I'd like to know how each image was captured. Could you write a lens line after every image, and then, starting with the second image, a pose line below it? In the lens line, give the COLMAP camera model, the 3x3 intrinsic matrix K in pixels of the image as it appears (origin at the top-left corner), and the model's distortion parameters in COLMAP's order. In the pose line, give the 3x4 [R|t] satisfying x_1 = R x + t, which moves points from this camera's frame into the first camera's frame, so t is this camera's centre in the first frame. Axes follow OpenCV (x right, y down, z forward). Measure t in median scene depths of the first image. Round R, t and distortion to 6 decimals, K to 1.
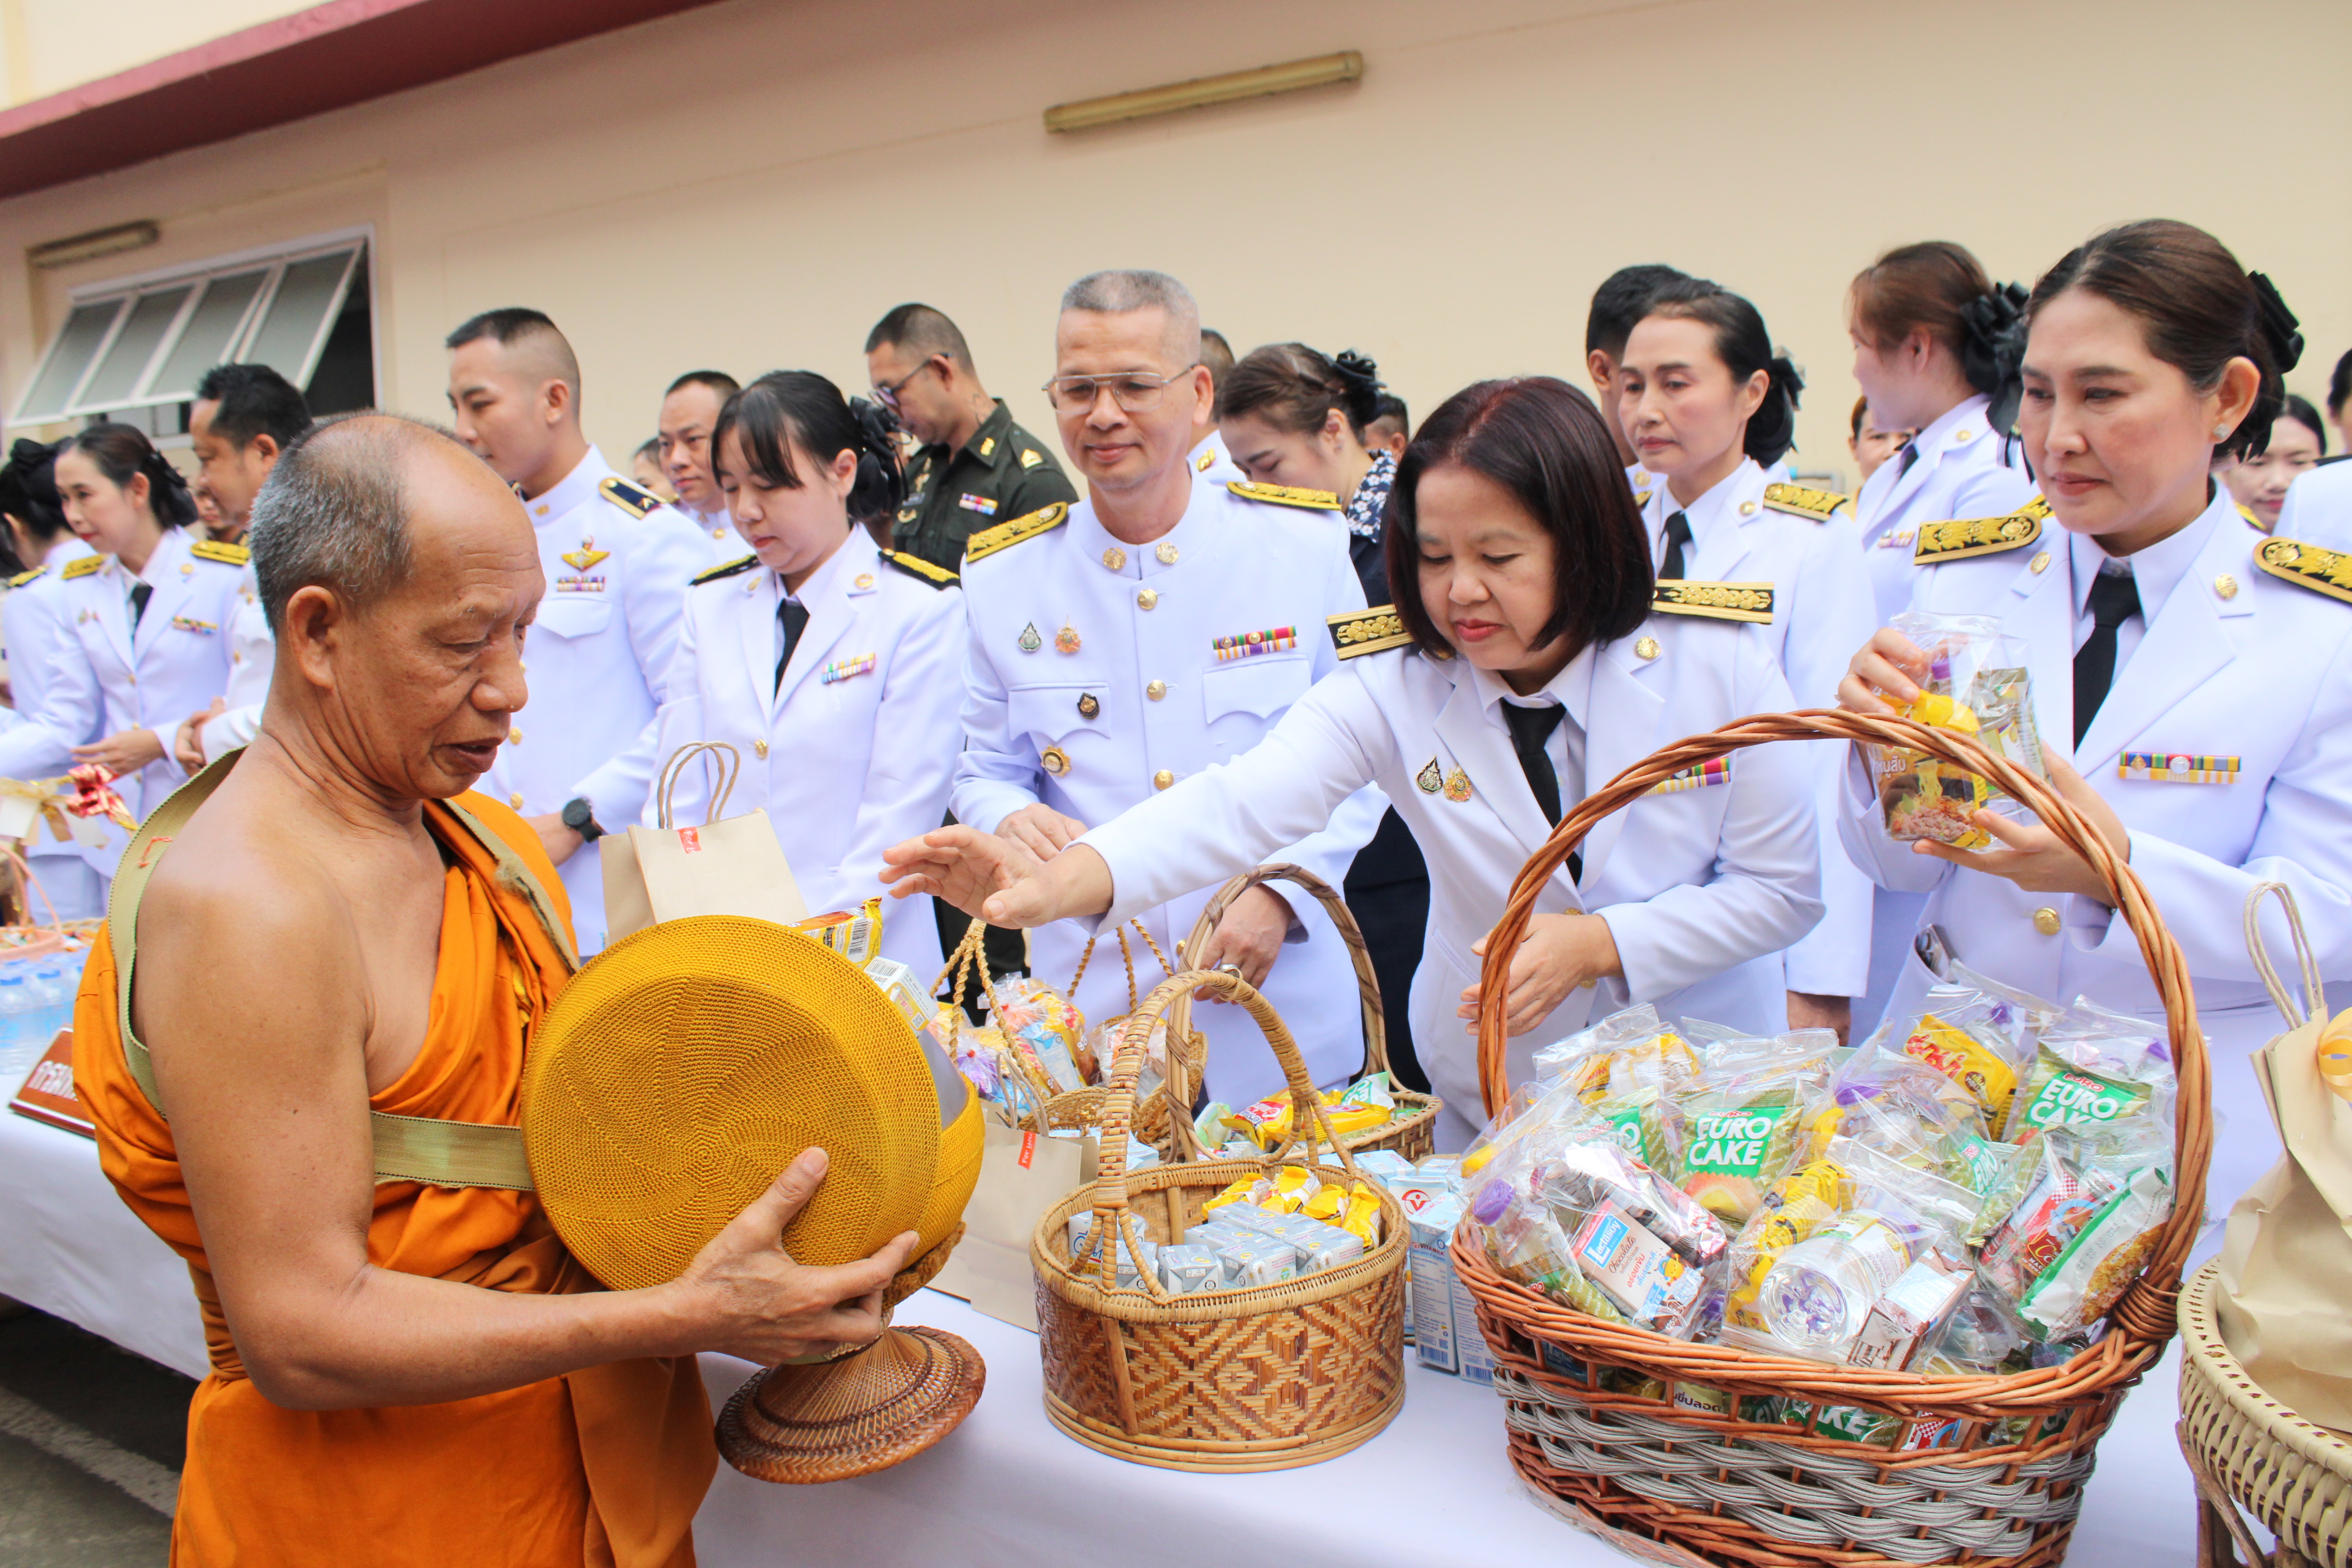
lens RADIAL K [[2019.1, 0, 1182.9], [0, 2019.1, 786.8], [0, 0, 1]] dist [-0.084095, 0.067027]
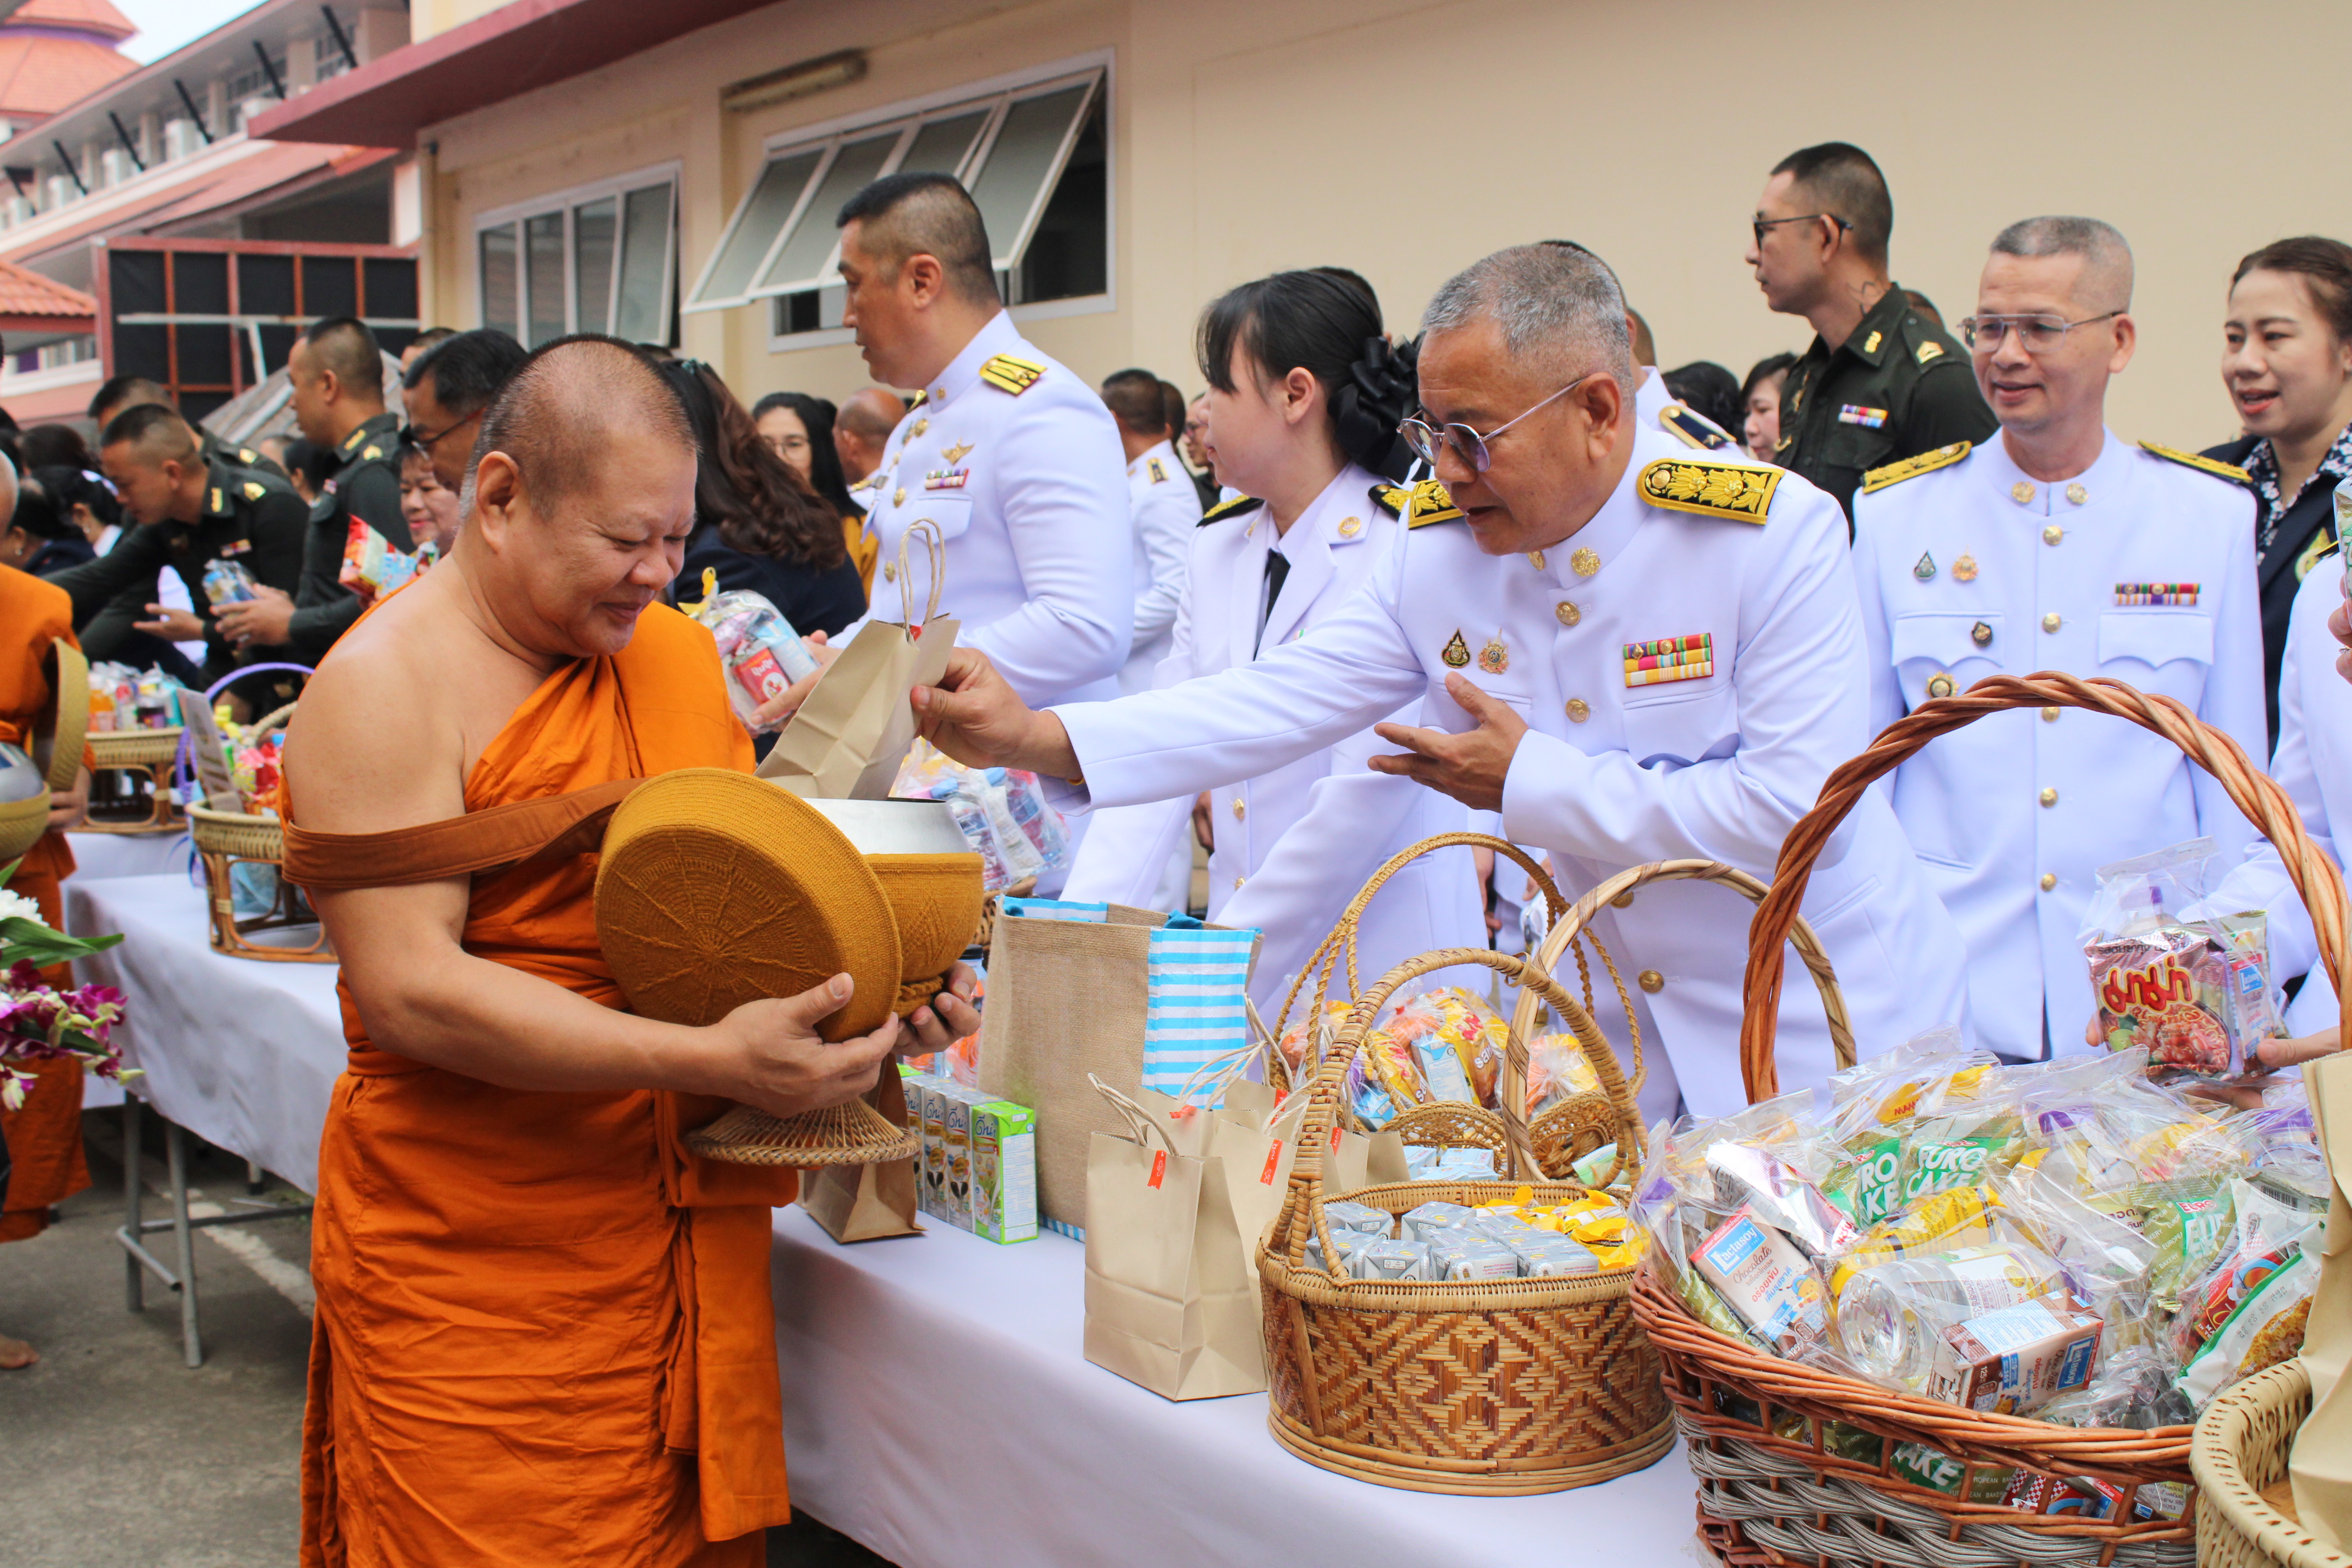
lens RADIAL K [[3084.8, 0, 1181.2], [0, 3084.8, 717.8], [0, 0, 1]] dist [0.214507, 0.000000]
pose [[0.917364, 0.041929, -0.395835, 0.479551], [-0.058331, 0.997862, -0.029485, 0.039005], [0.393753, 0.050138, 0.917848, -0.371318]]
